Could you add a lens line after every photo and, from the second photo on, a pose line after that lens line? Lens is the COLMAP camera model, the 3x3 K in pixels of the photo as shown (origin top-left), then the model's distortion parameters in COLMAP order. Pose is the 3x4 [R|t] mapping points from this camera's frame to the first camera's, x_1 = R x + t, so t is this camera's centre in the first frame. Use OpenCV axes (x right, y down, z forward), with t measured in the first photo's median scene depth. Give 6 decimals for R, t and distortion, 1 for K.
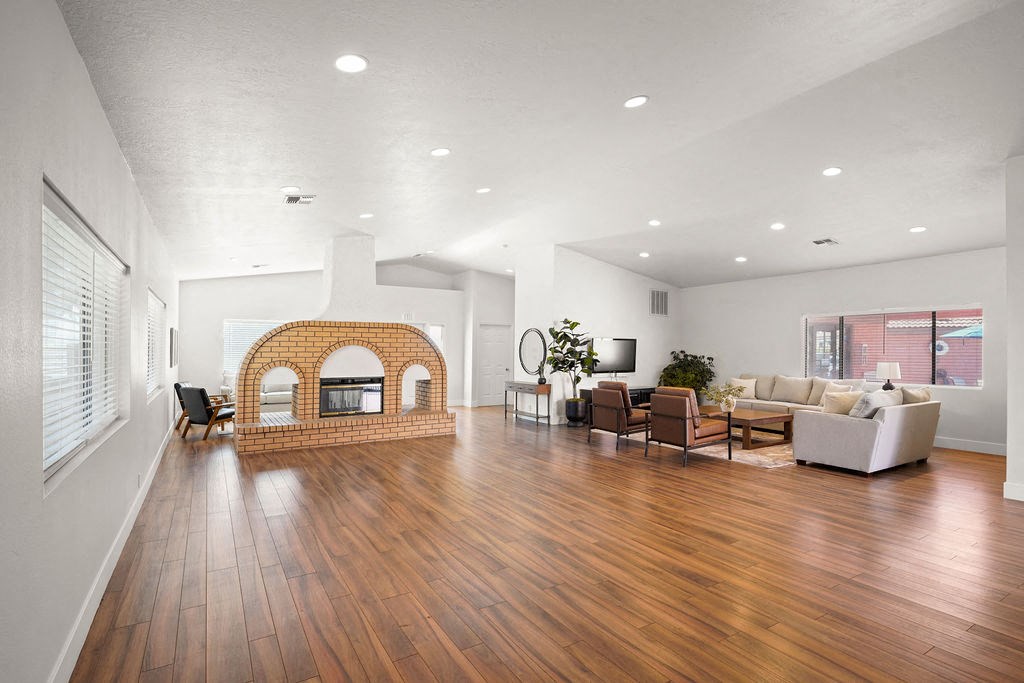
lens RADIAL K [[499.4, 0, 510.6], [0, 499.4, 363.6], [0, 0, 1]] dist [0.001590, 0.000160]
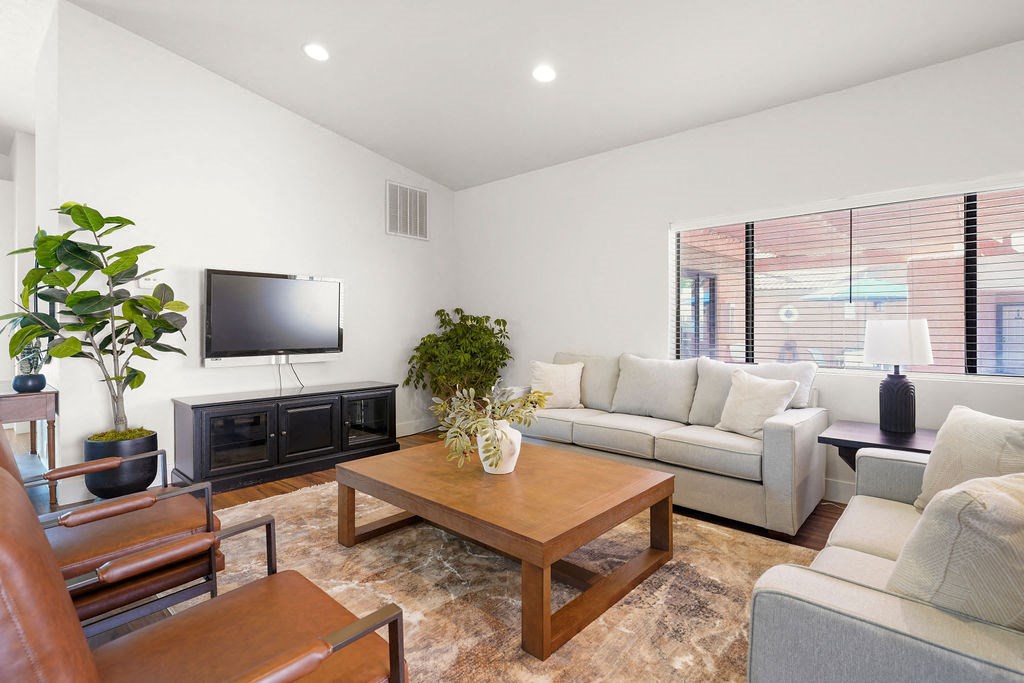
lens RADIAL K [[487.4, 0, 512.0], [0, 487.4, 341.5], [0, 0, 1]] dist [0.000163, -0.000001]
pose [[0.958385, -0.011440, 0.285249, 0.270484], [0.010034, 0.999929, 0.006393, 0.006597], [-0.285302, -0.003265, 0.958432, 0.527410]]
